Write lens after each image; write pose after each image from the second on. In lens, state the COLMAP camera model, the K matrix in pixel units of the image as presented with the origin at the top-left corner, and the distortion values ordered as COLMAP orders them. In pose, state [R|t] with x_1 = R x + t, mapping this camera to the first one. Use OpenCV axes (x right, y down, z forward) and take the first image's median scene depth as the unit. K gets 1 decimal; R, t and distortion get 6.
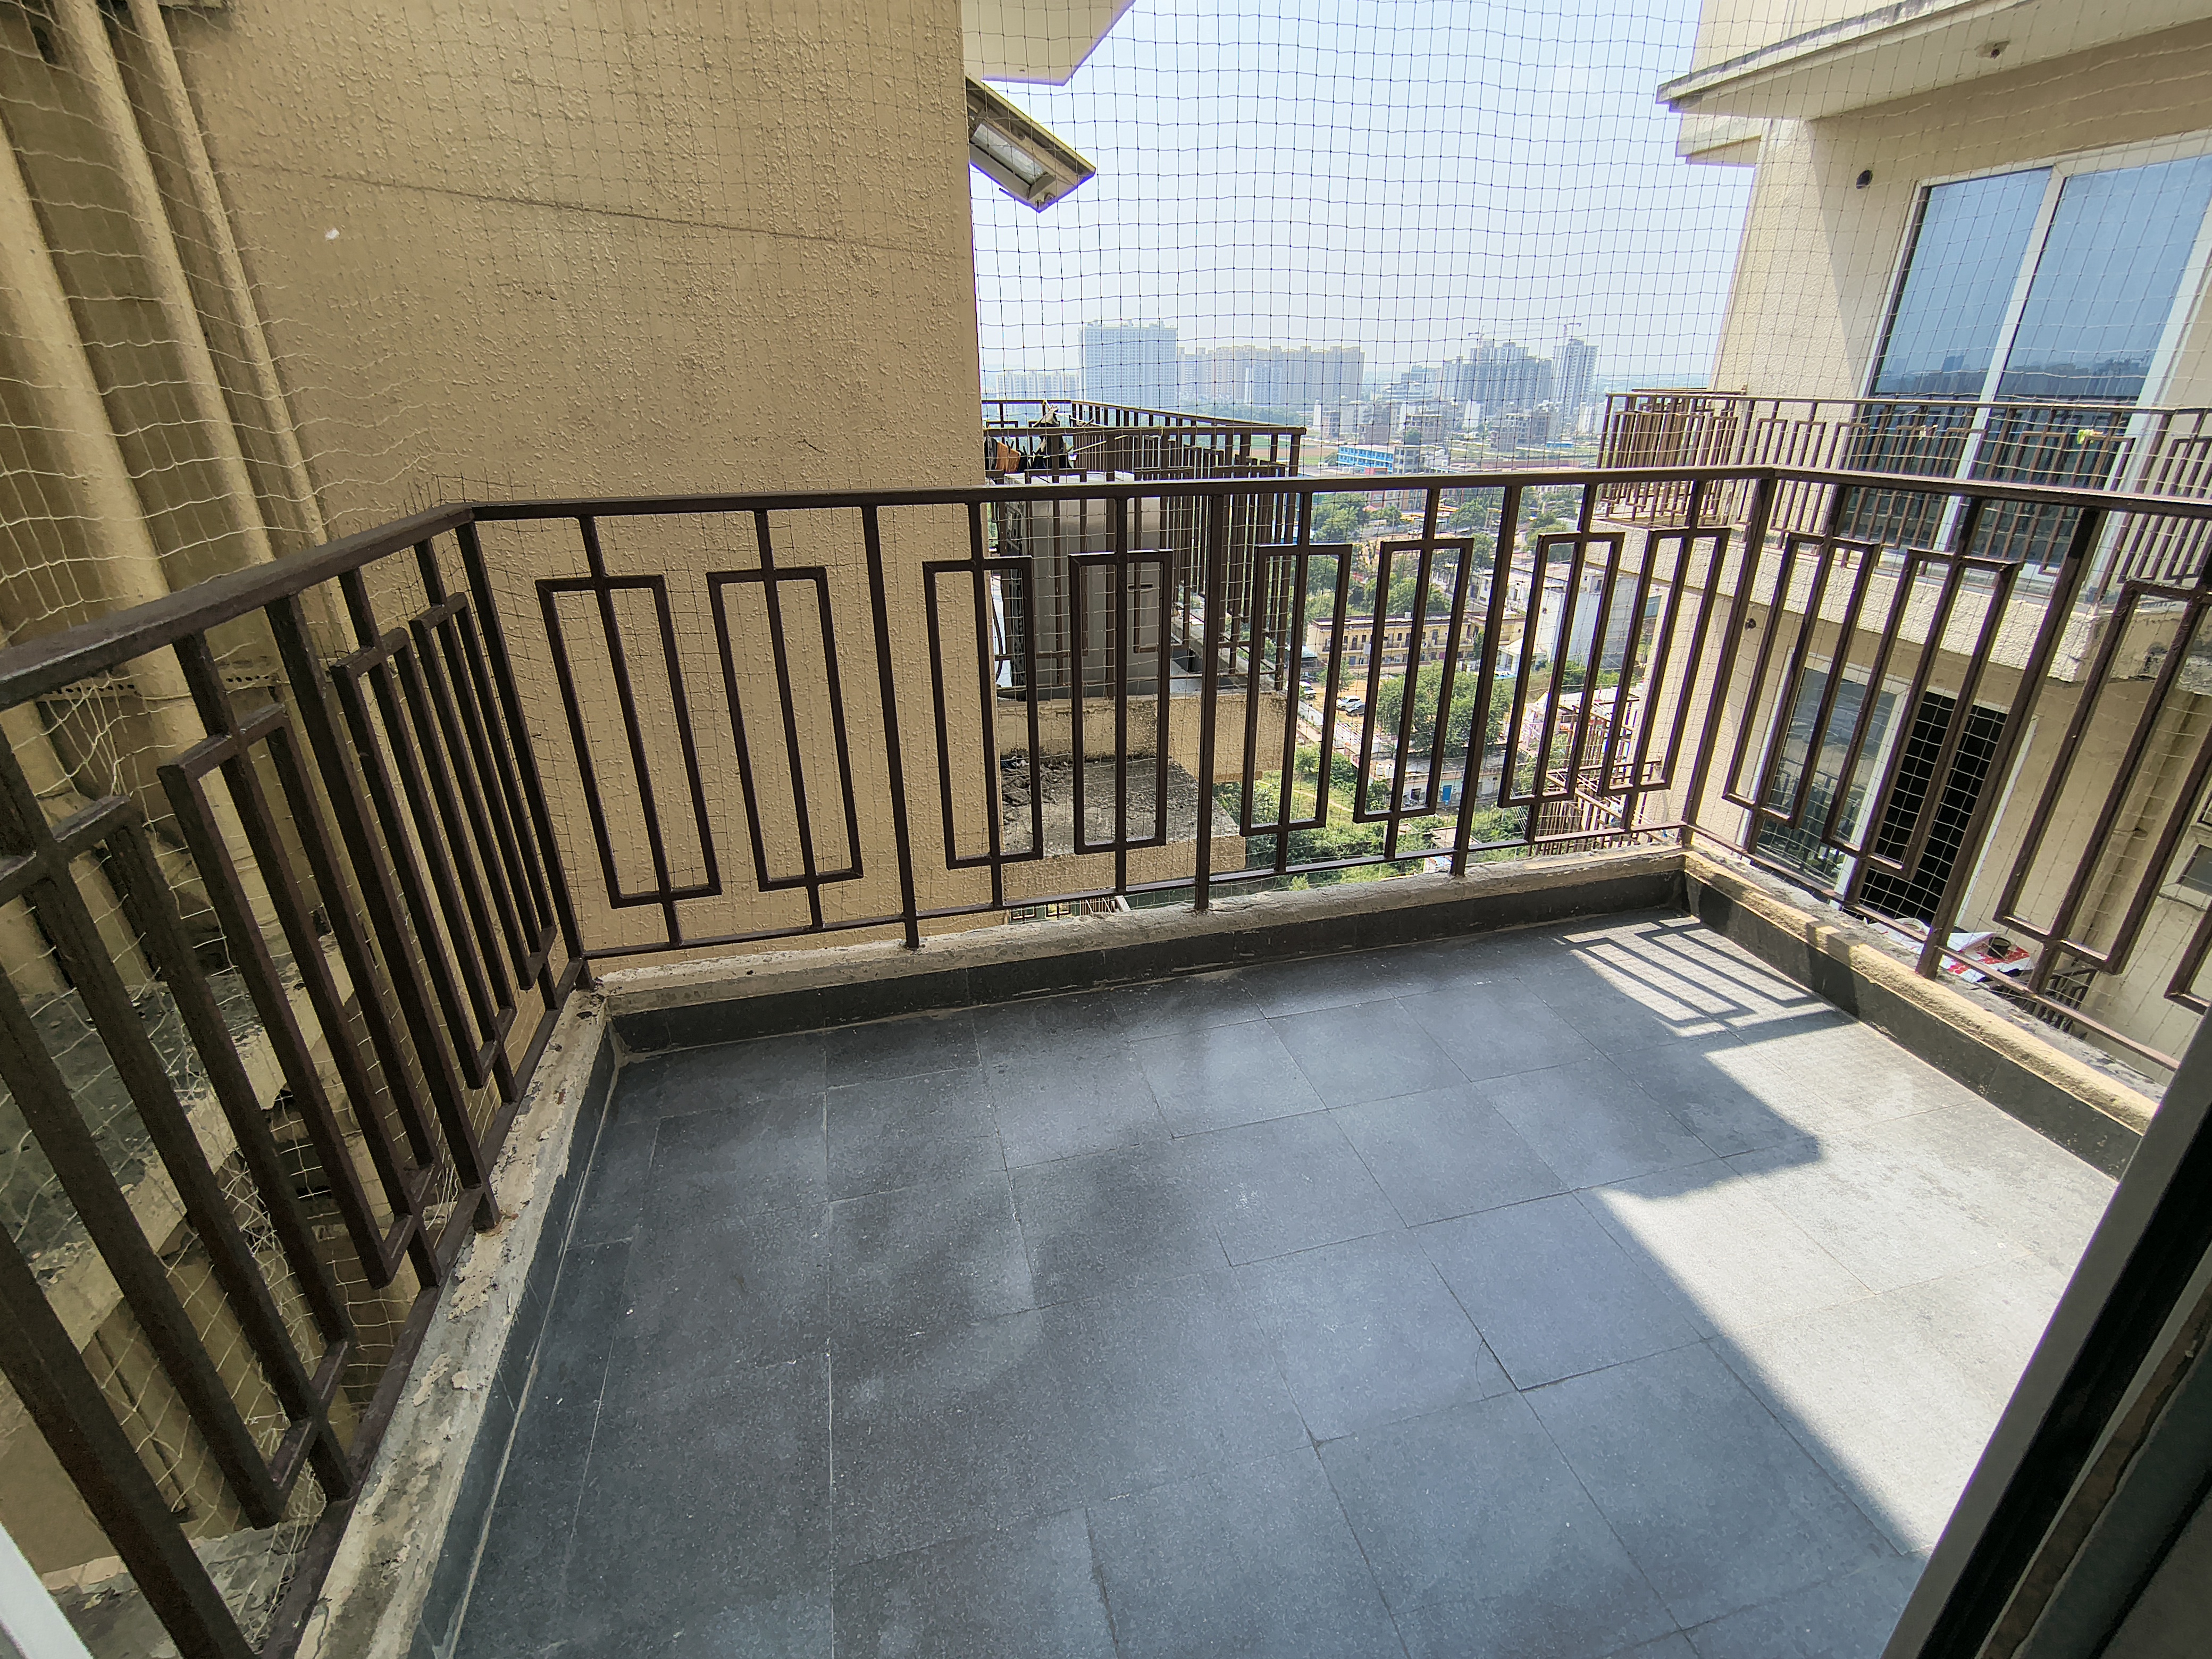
lens RADIAL K [[1026.1, 0, 1097.5], [0, 1026.1, 847.2], [0, 0, 1]] dist [-0.003961, 0.000915]
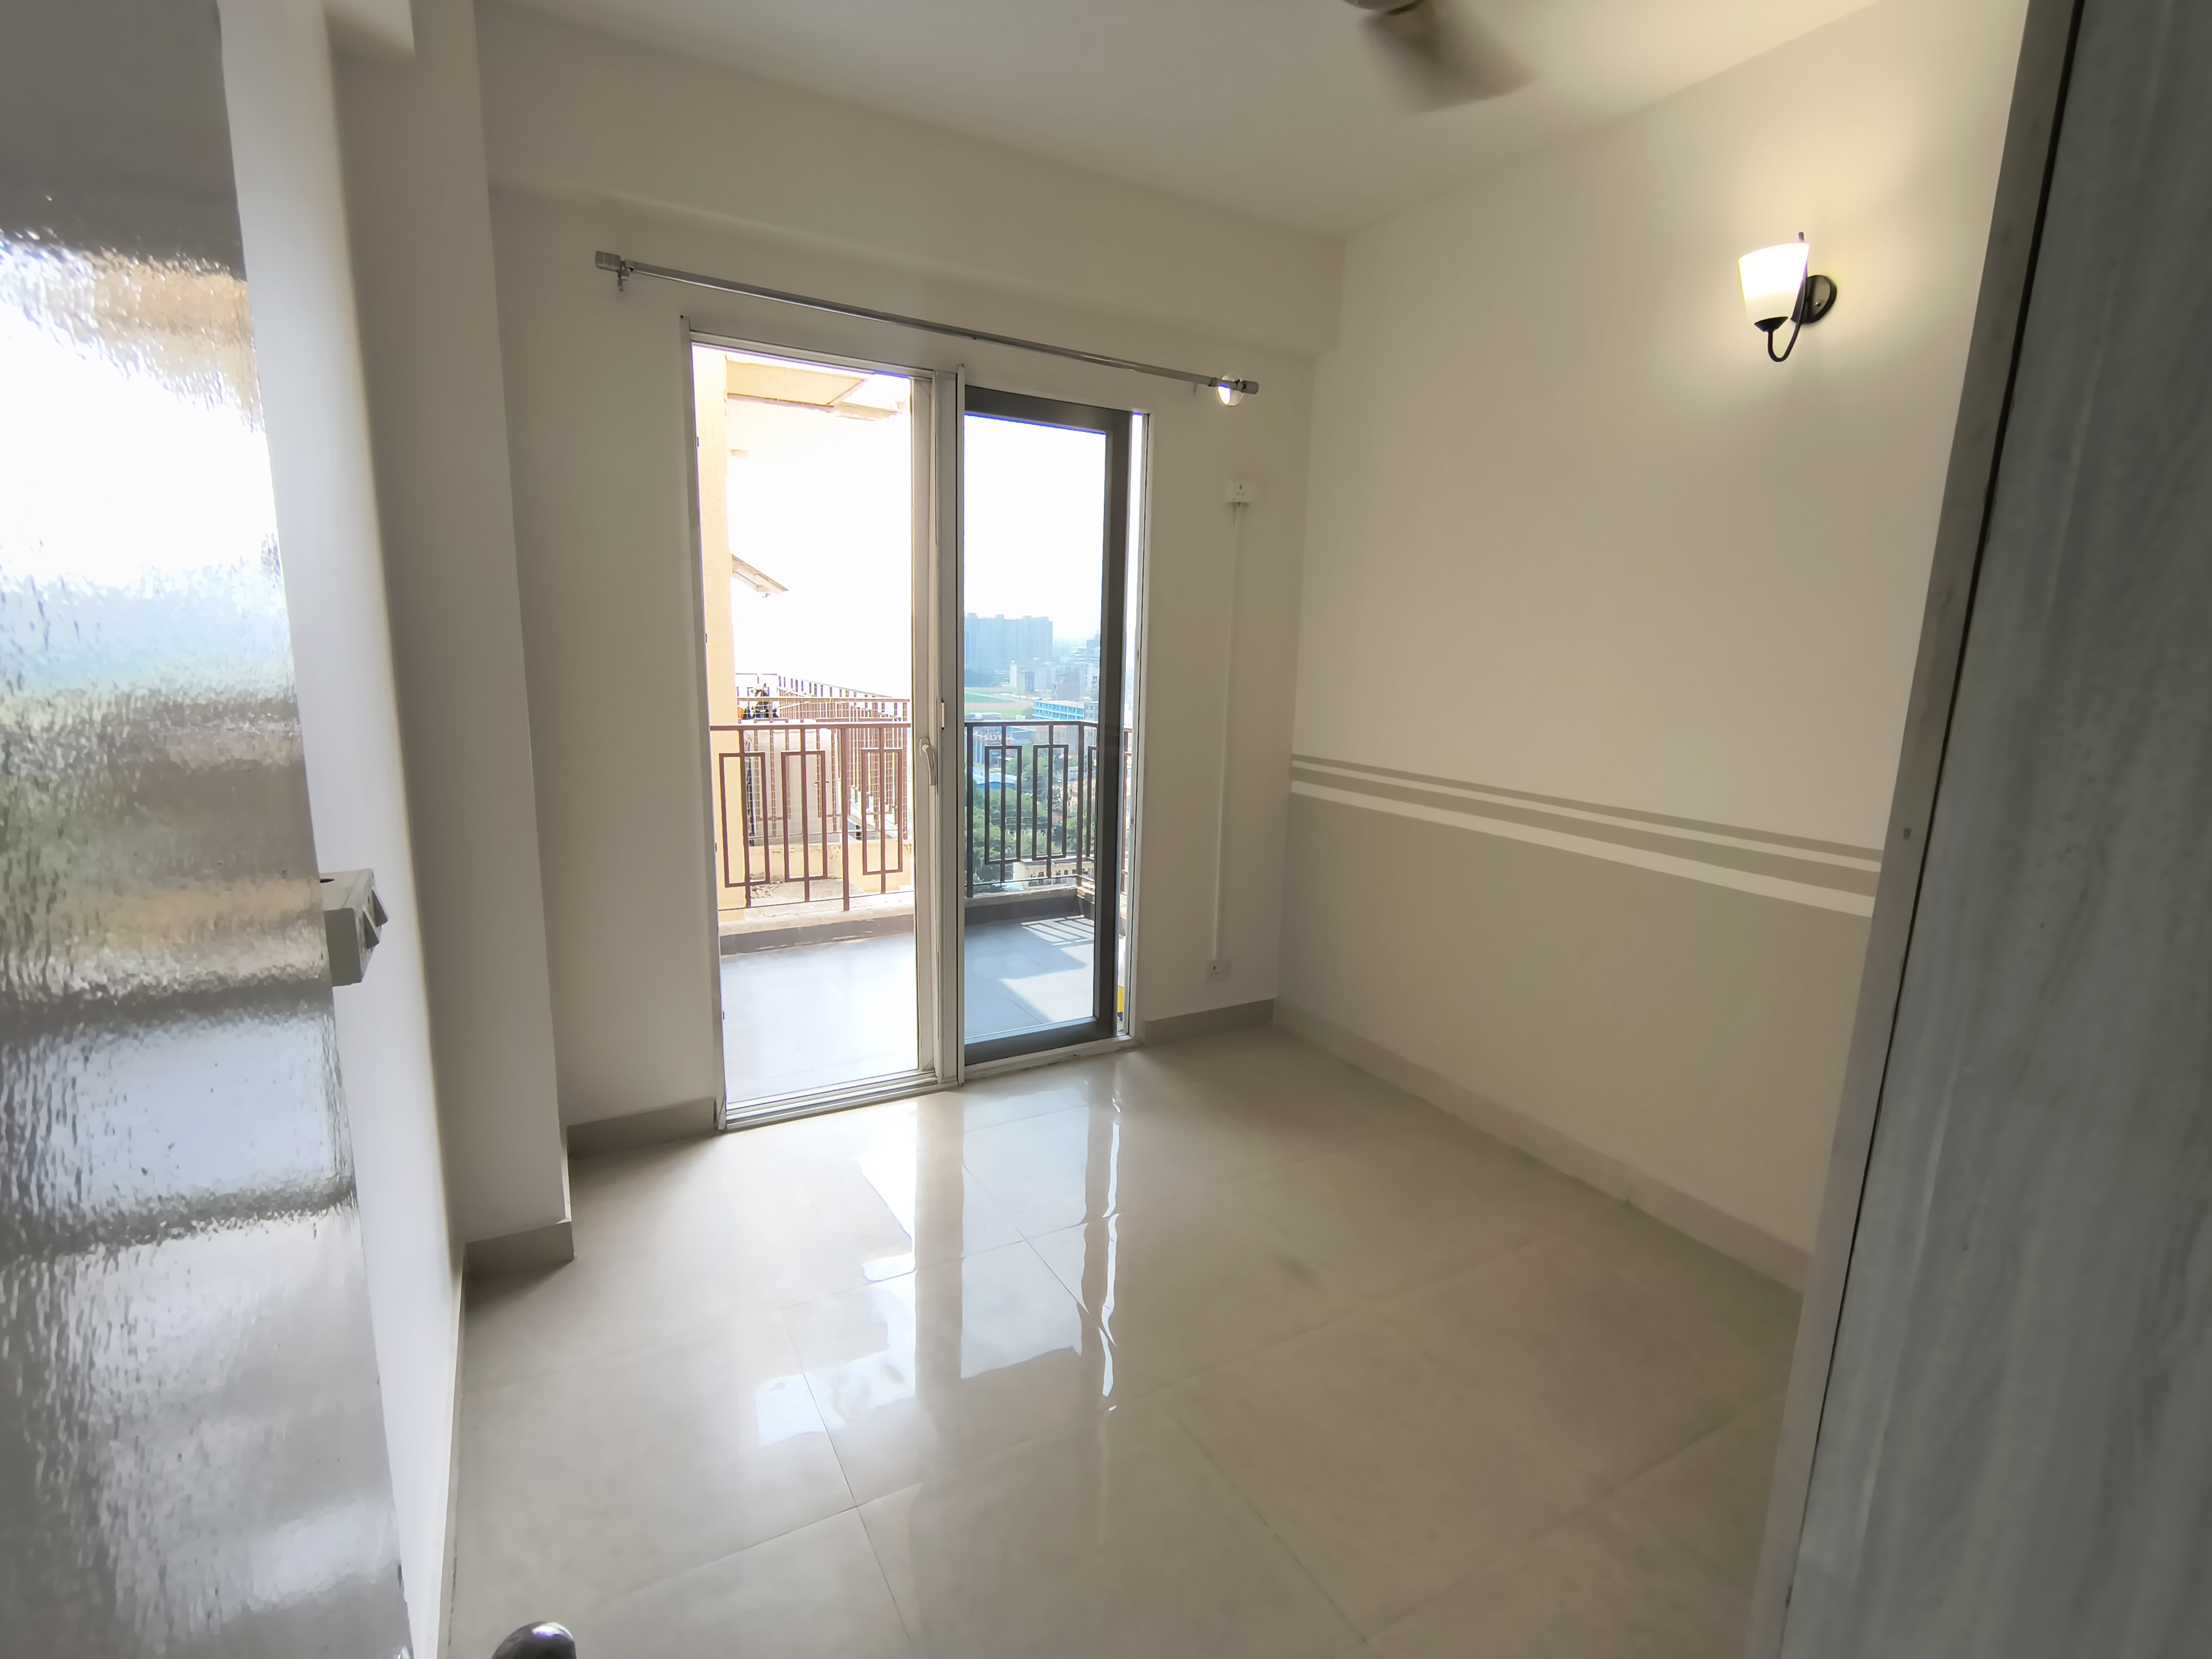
lens RADIAL K [[1026.1, 0, 1115.2], [0, 1026.1, 838.4], [0, 0, 1]] dist [-0.003961, 0.000915]
pose [[0.962474, -0.016467, 0.270873, 0.058489], [0.078977, 0.971949, -0.221536, 0.410097], [-0.259627, 0.234616, 0.936776, -1.143127]]
